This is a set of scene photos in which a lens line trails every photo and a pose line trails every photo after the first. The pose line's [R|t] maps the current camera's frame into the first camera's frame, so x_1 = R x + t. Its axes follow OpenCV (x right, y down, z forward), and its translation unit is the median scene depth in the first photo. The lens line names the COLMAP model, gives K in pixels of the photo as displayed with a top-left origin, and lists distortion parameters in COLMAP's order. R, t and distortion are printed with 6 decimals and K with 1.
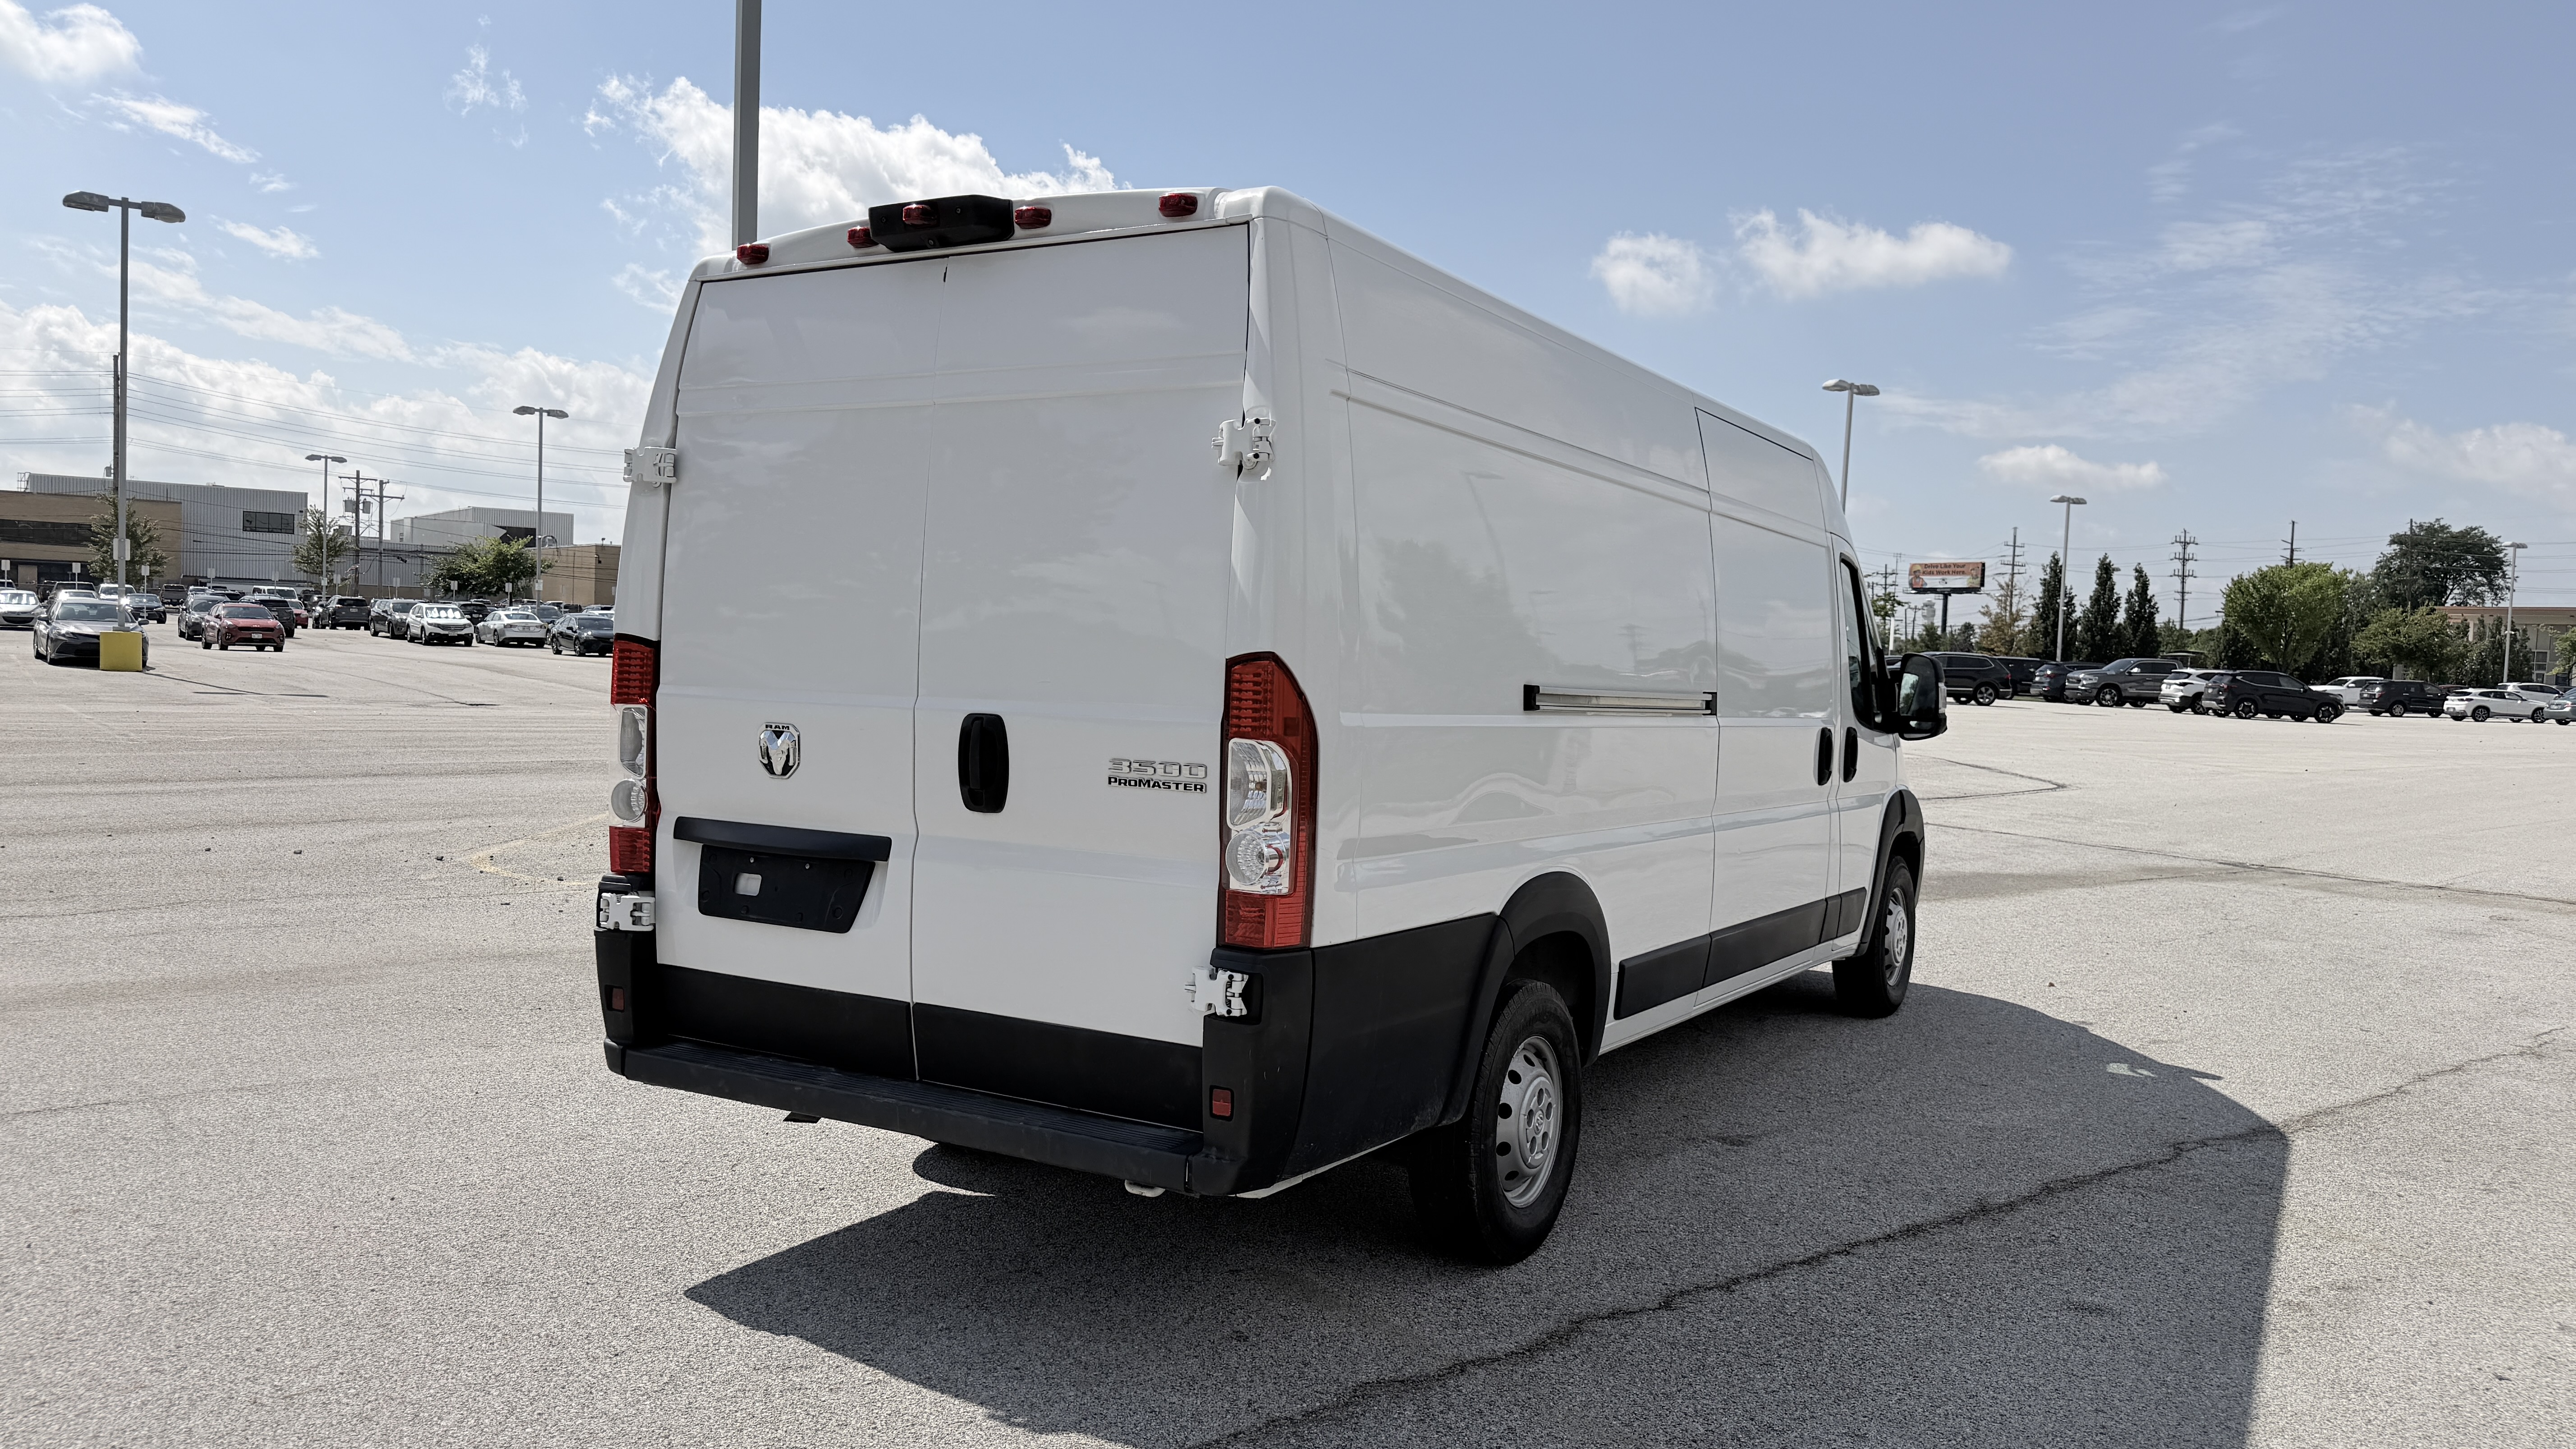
lens RADIAL K [[1859.5, 0, 1288.0], [0, 1859.5, 724.5], [0, 0, 1]] dist [0.007249, -0.006772]
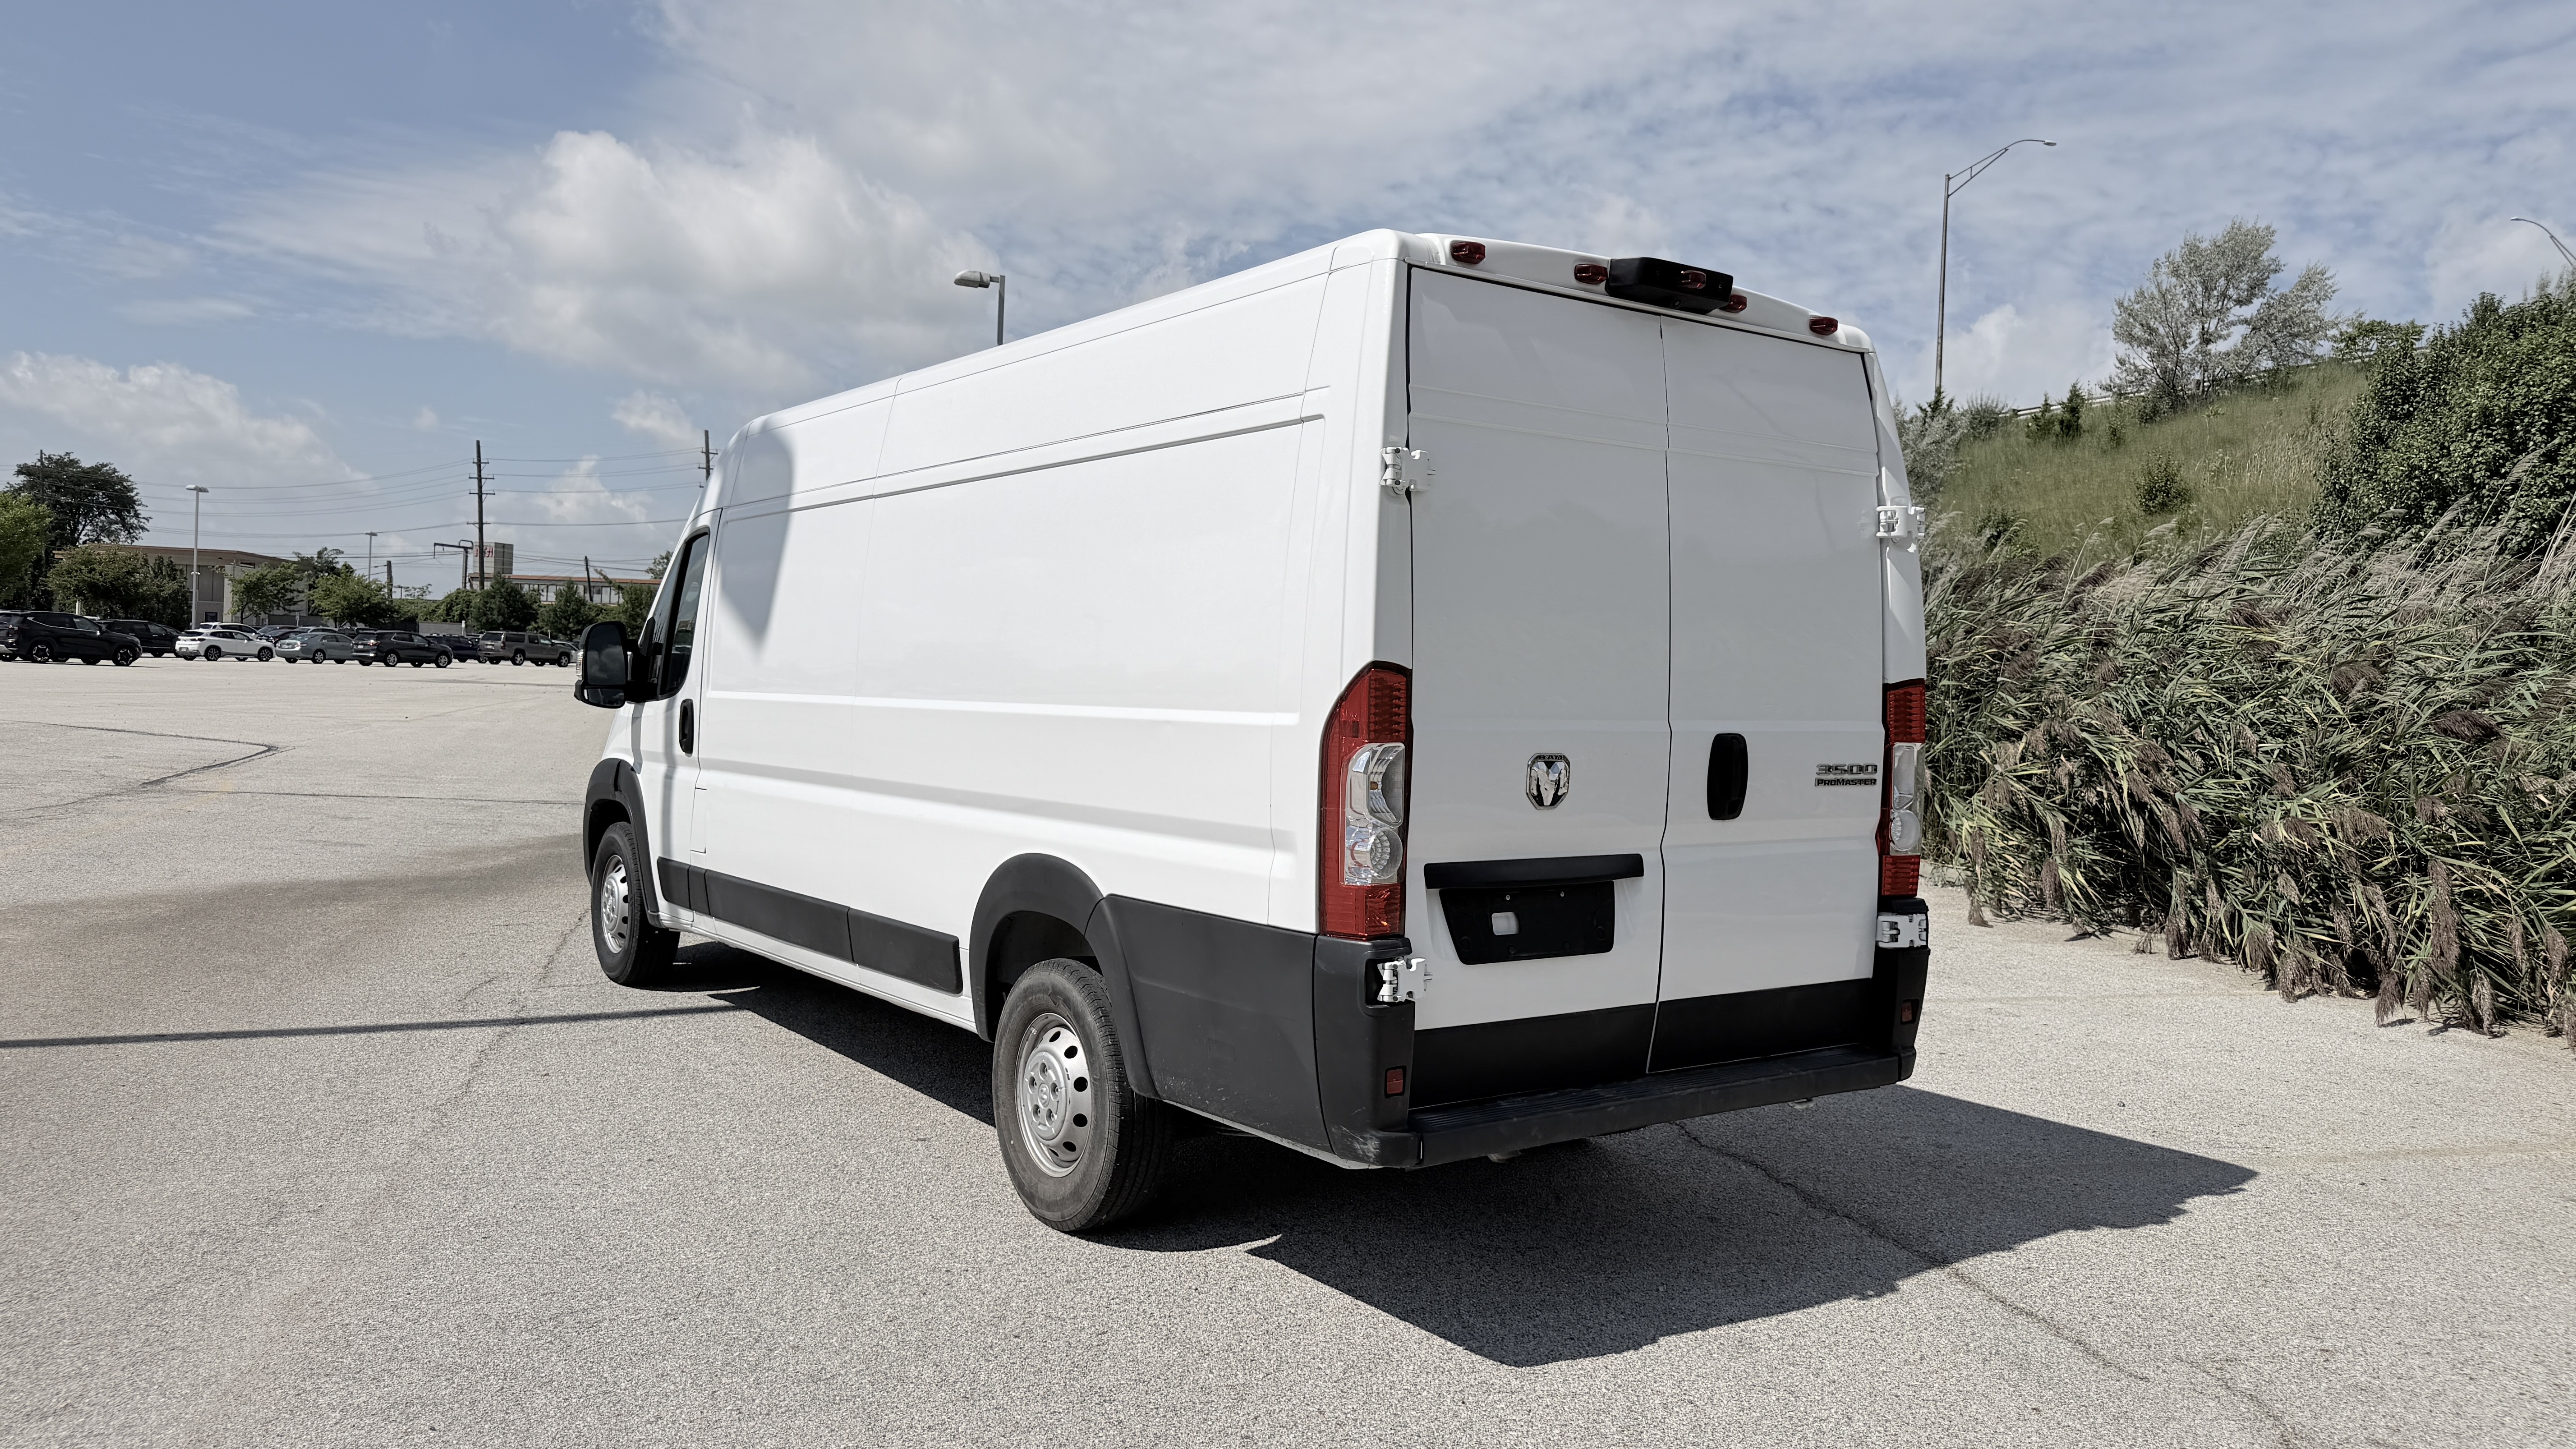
lens RADIAL K [[1859.5, 0, 1288.0], [0, 1859.5, 724.5], [0, 0, 1]] dist [0.007249, -0.006772]
pose [[0.392239, -0.046341, 0.918695, -1.160809], [0.013966, 0.998915, 0.044425, -0.058002], [-0.919757, -0.004595, 0.392461, 0.701977]]
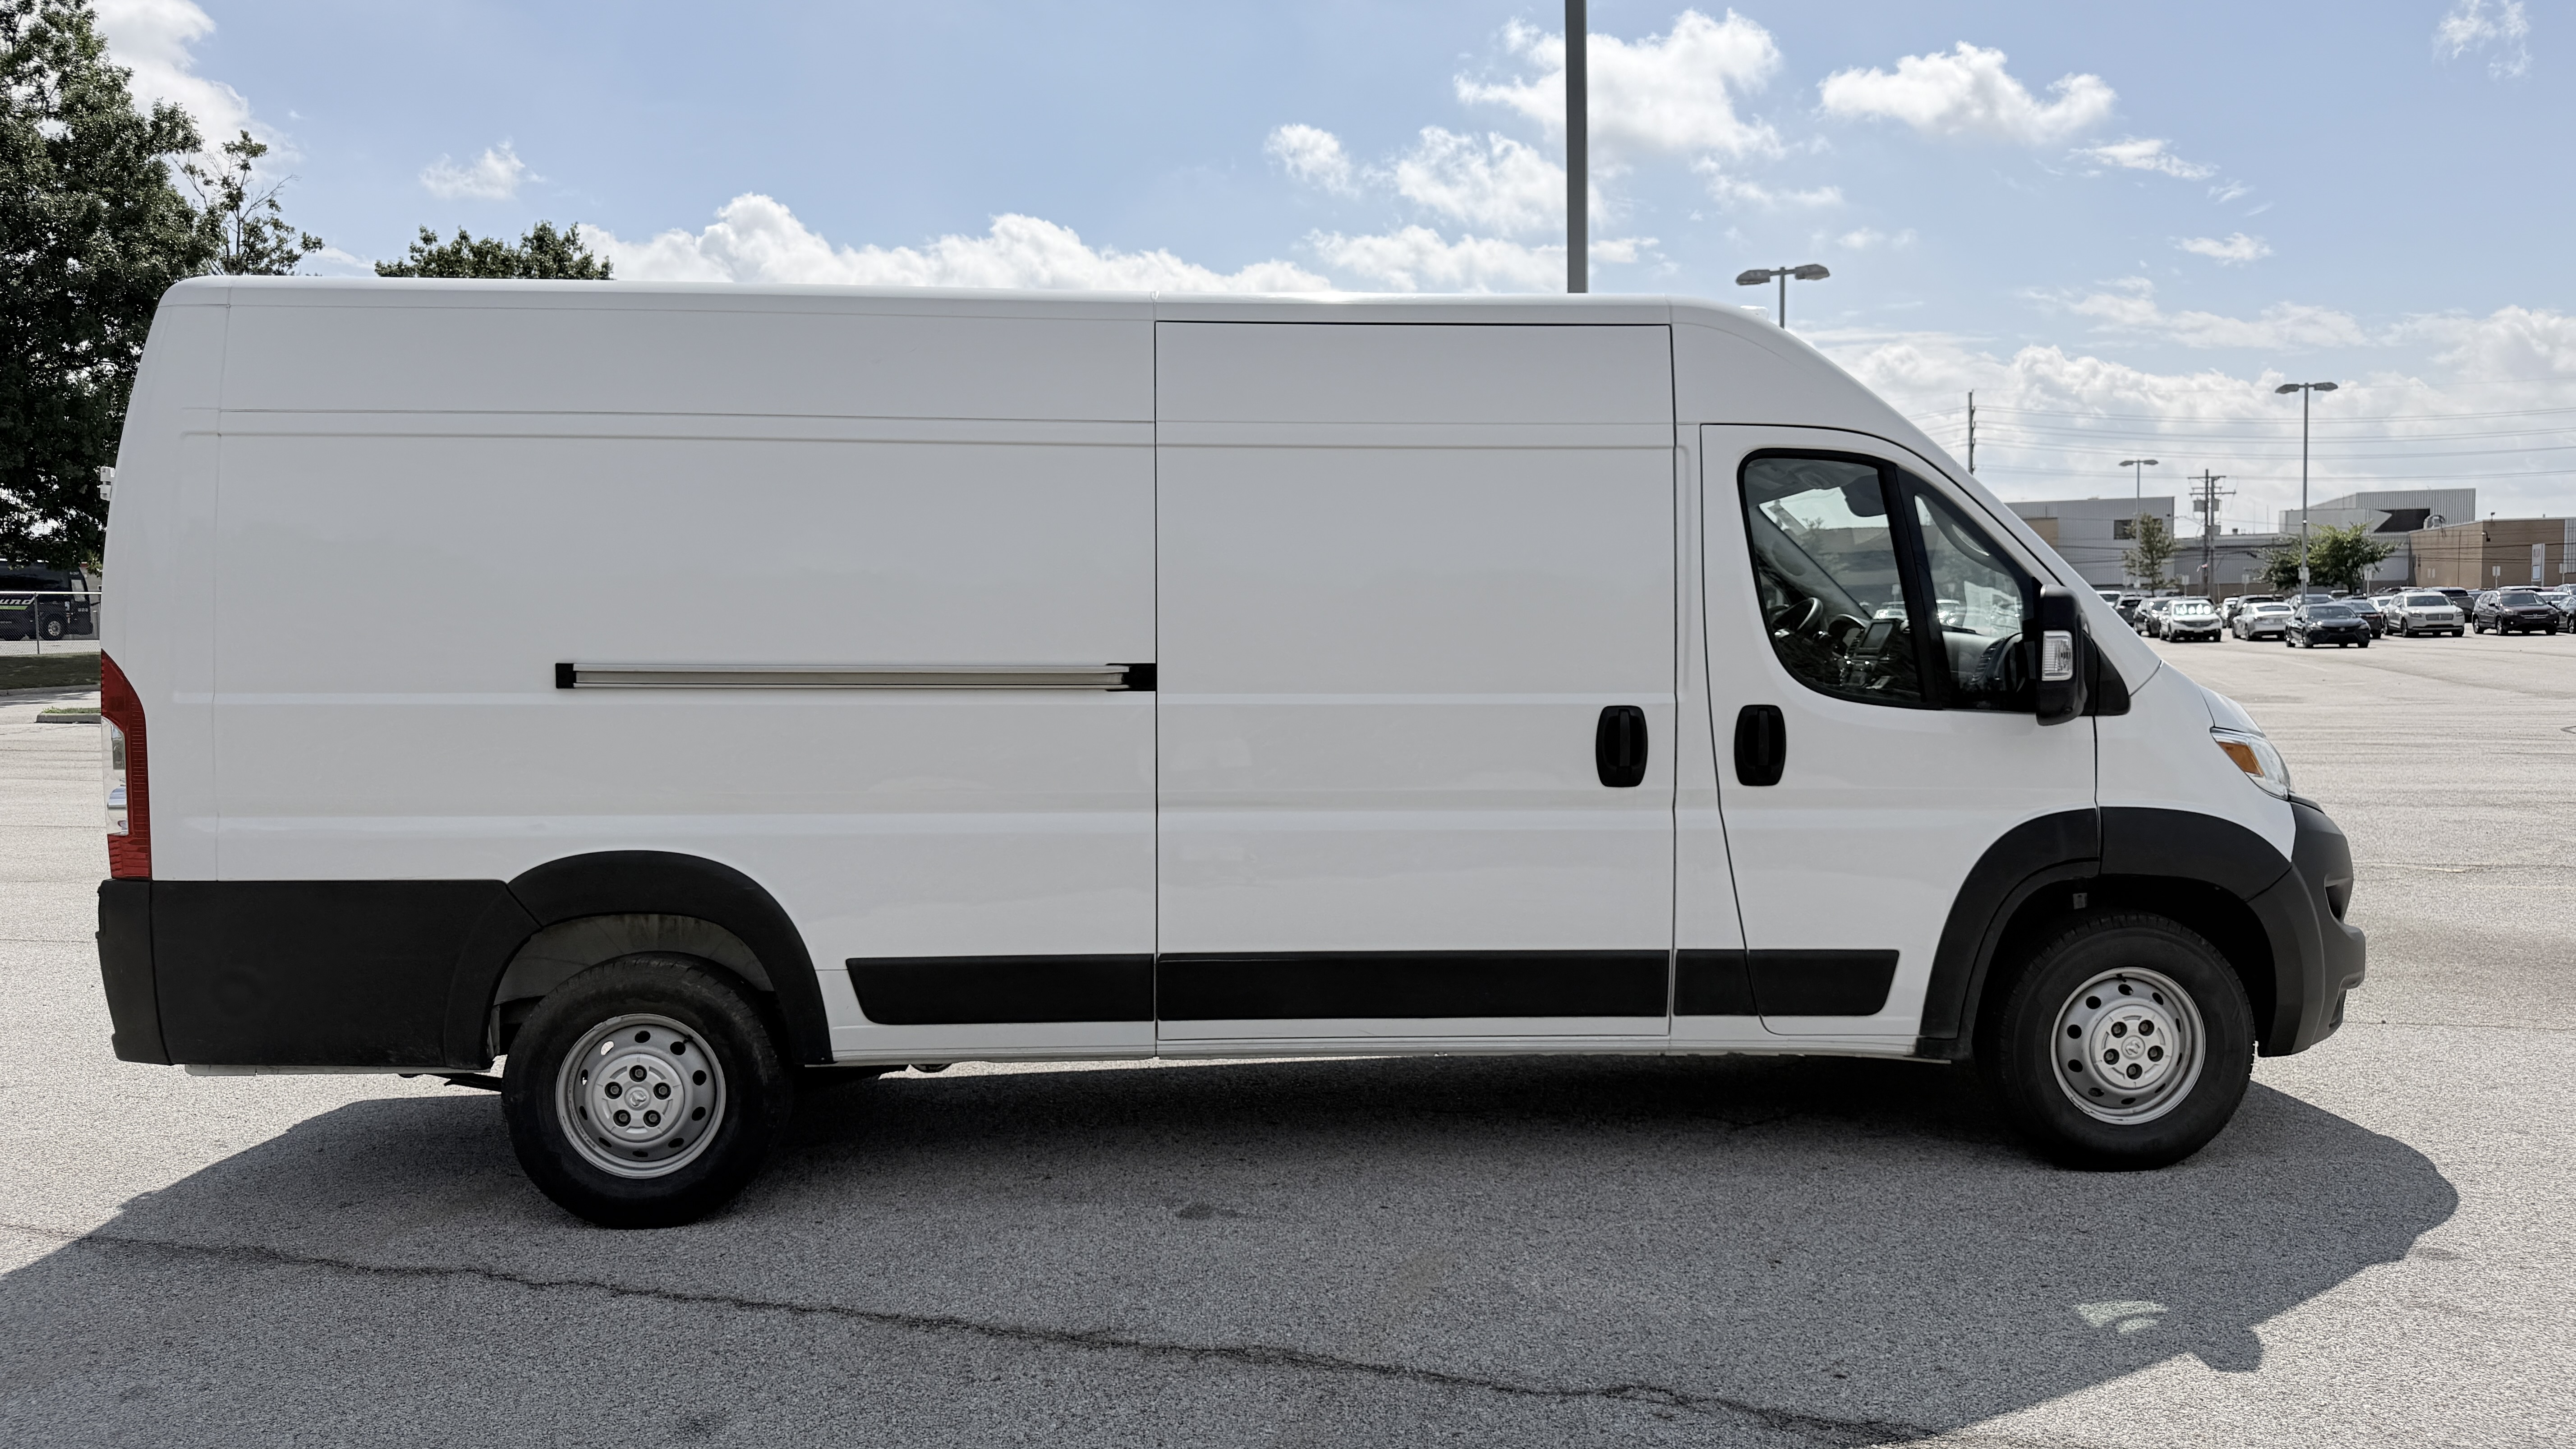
lens RADIAL K [[1859.5, 0, 1288.0], [0, 1859.5, 724.5], [0, 0, 1]] dist [0.007249, -0.006772]
pose [[0.560970, -0.003099, -0.827830, 1.180956], [0.003071, 0.999994, -0.001663, 0.014232], [0.827830, -0.001609, 0.560976, 0.727217]]
